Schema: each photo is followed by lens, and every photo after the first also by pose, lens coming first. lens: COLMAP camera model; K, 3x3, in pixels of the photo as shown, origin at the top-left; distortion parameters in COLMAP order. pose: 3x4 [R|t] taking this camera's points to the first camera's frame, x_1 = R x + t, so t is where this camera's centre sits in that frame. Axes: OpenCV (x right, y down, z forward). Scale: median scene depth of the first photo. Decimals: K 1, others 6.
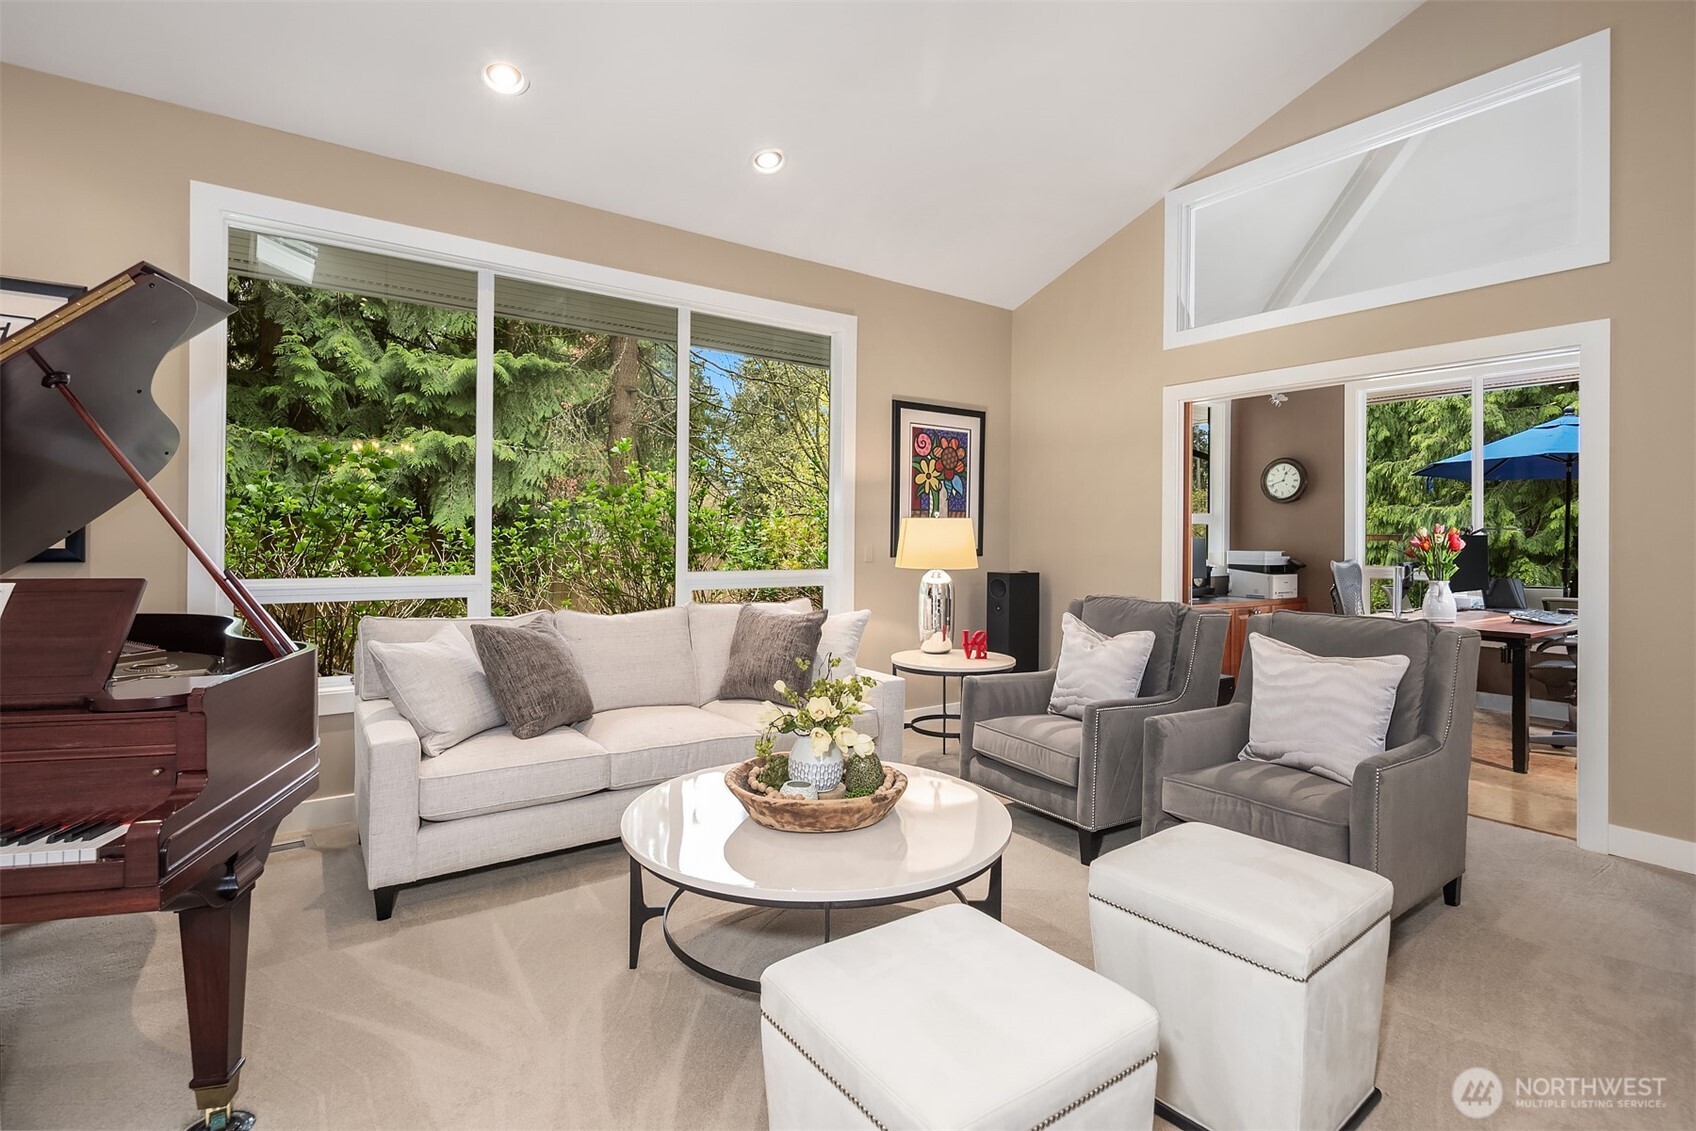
lens RADIAL K [[813.5, 0, 851.3], [0, 813.5, 517.5], [0, 0, 1]] dist [0.009692, -0.000949]
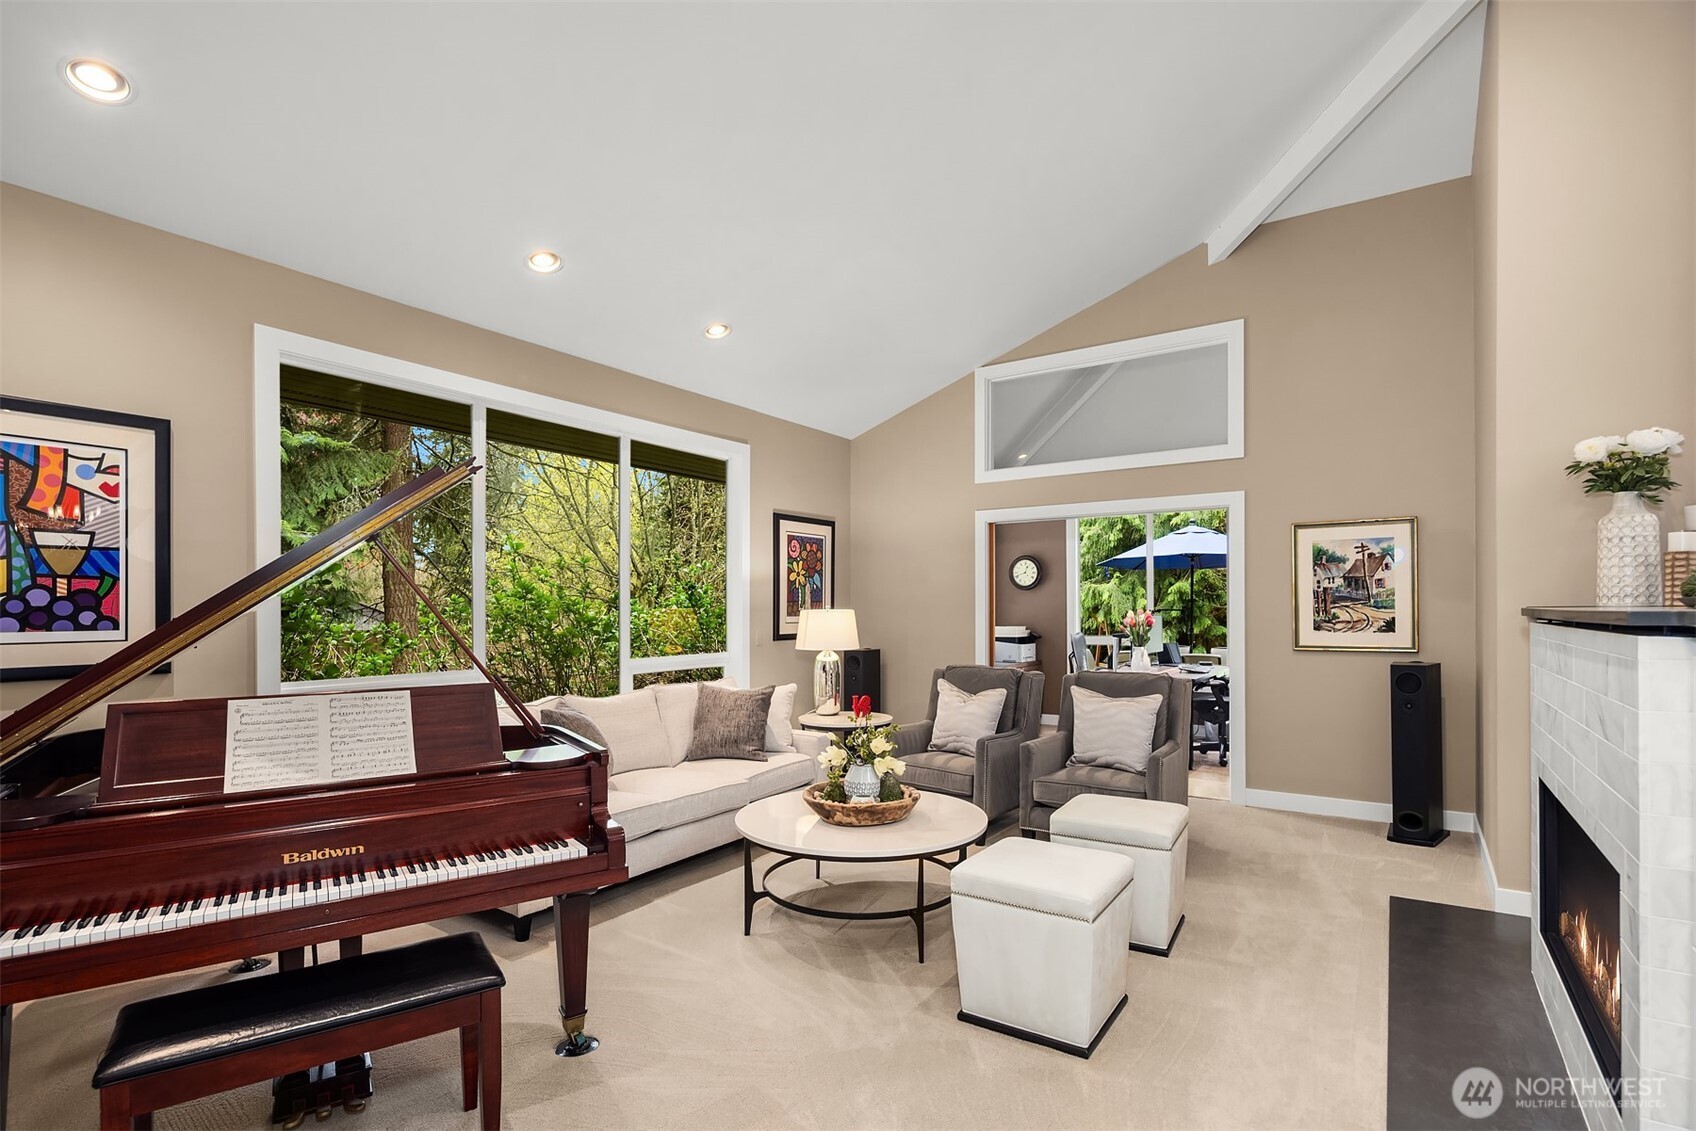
lens RADIAL K [[813.5, 0, 850.1], [0, 813.5, 597.5], [0, 0, 1]] dist [0.009692, -0.000949]
pose [[0.938351, -0.010758, 0.345516, -0.274910], [0.007684, 0.999918, 0.010265, -0.029376], [-0.345598, -0.006977, 0.938357, -0.196367]]
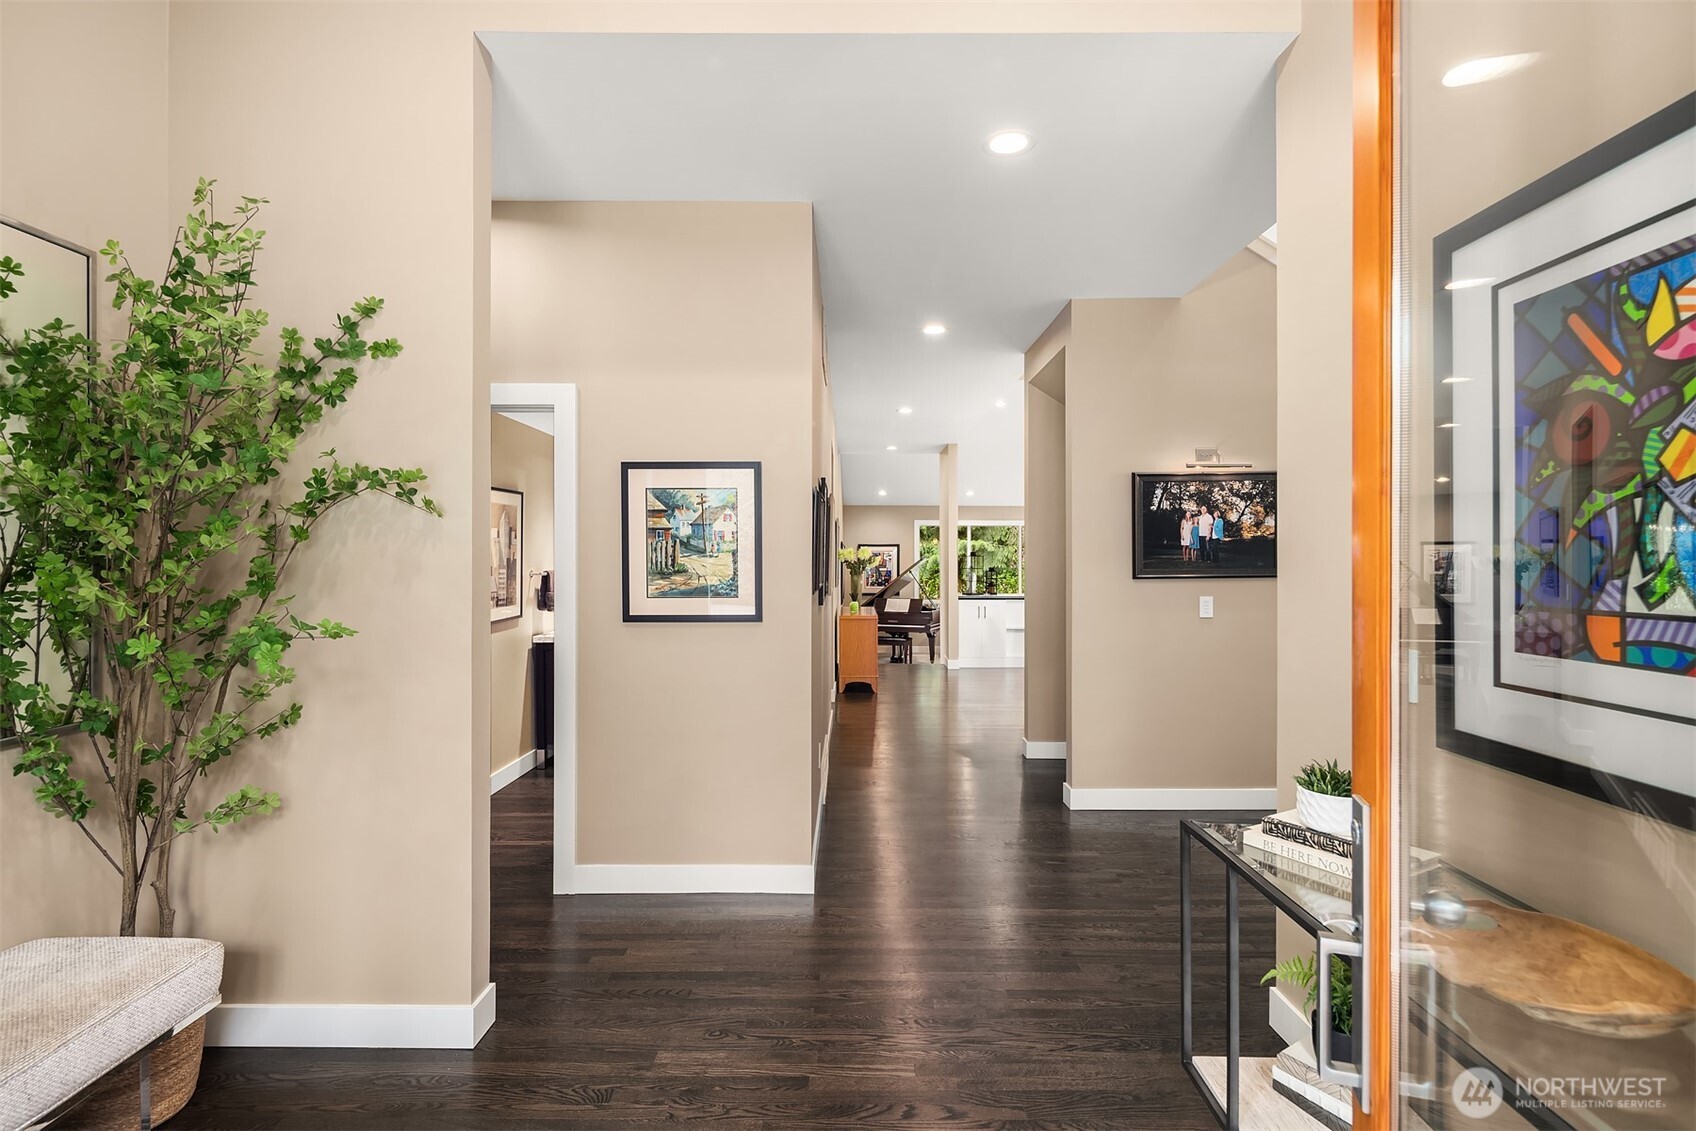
lens RADIAL K [[813.5, 0, 849.0], [0, 813.5, 560.6], [0, 0, 1]] dist [0.009692, -0.000949]
pose [[0.805922, -0.002643, -0.592016, 1.139670], [0.009372, 0.999922, 0.008294, -0.129233], [0.591947, -0.012233, 0.805884, -2.043142]]
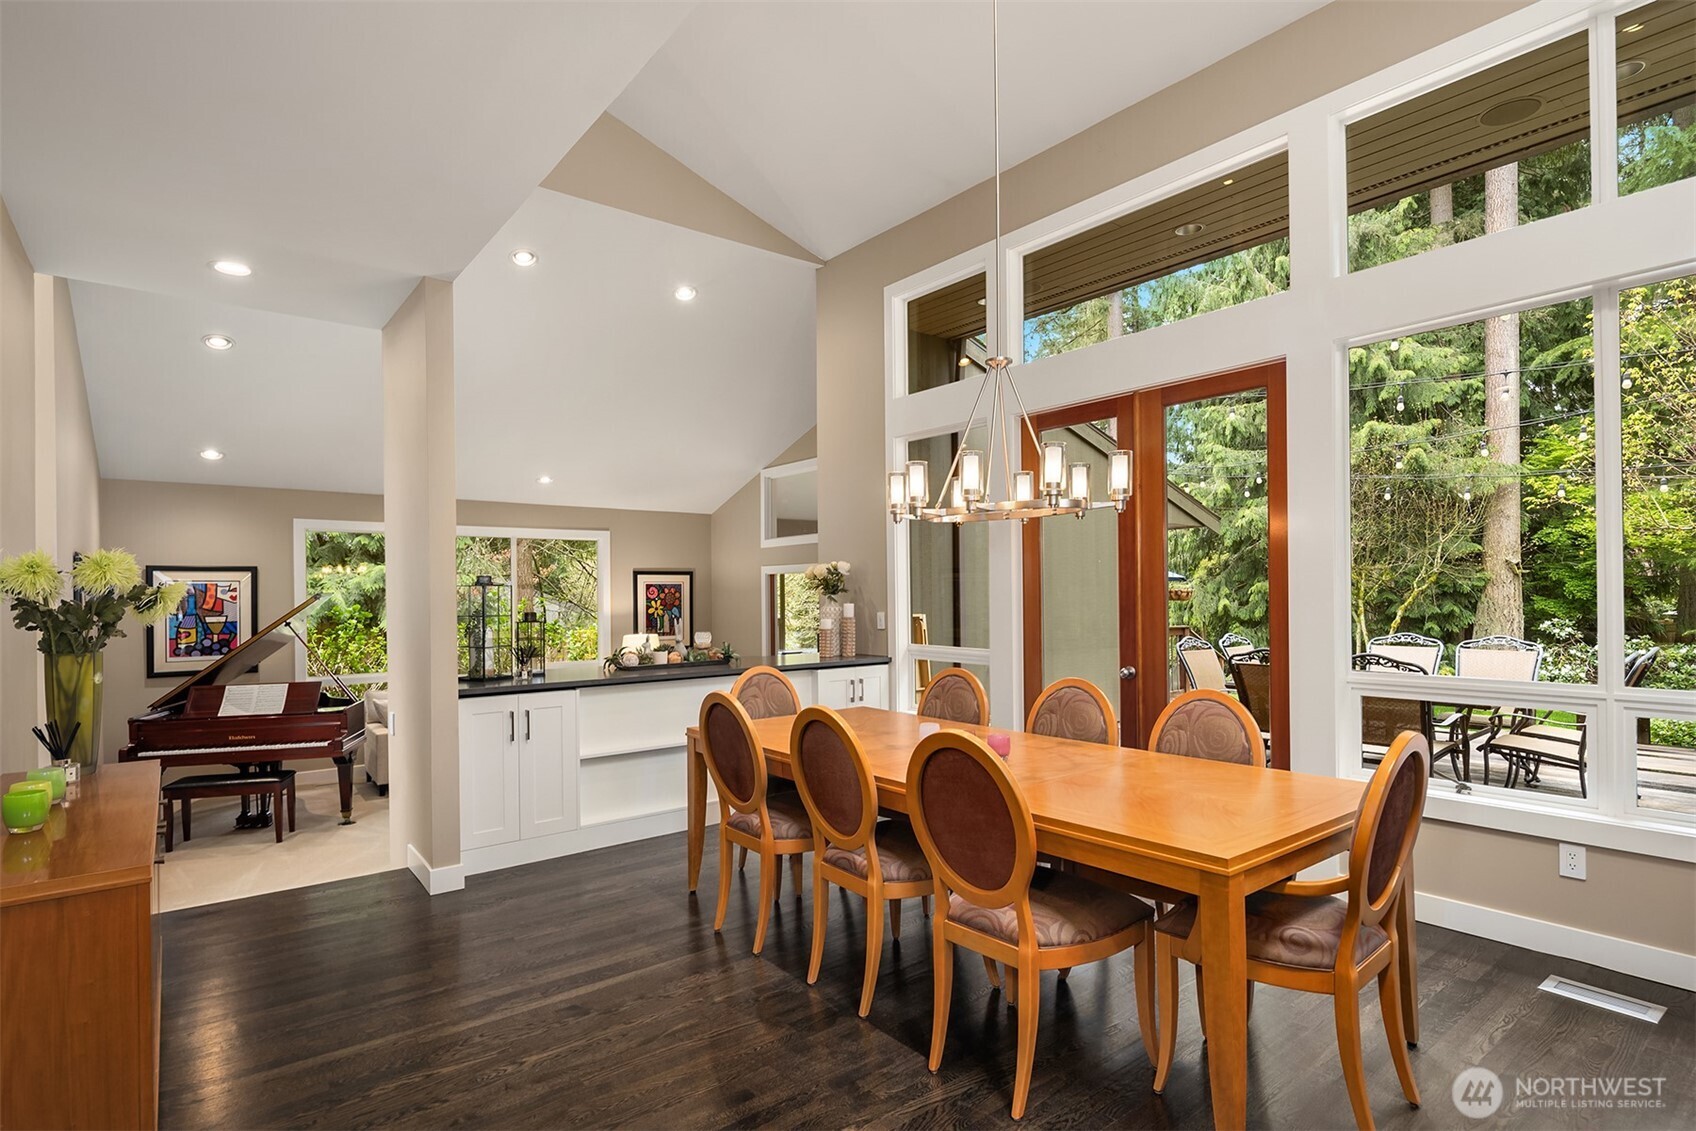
lens RADIAL K [[813.5, 0, 833.5], [0, 813.5, 582.9], [0, 0, 1]] dist [0.009692, -0.000949]
pose [[0.998777, -0.020728, 0.044883, 0.453857], [0.020601, 0.999782, 0.003287, -0.116934], [-0.044941, -0.002358, 0.998987, -0.985515]]
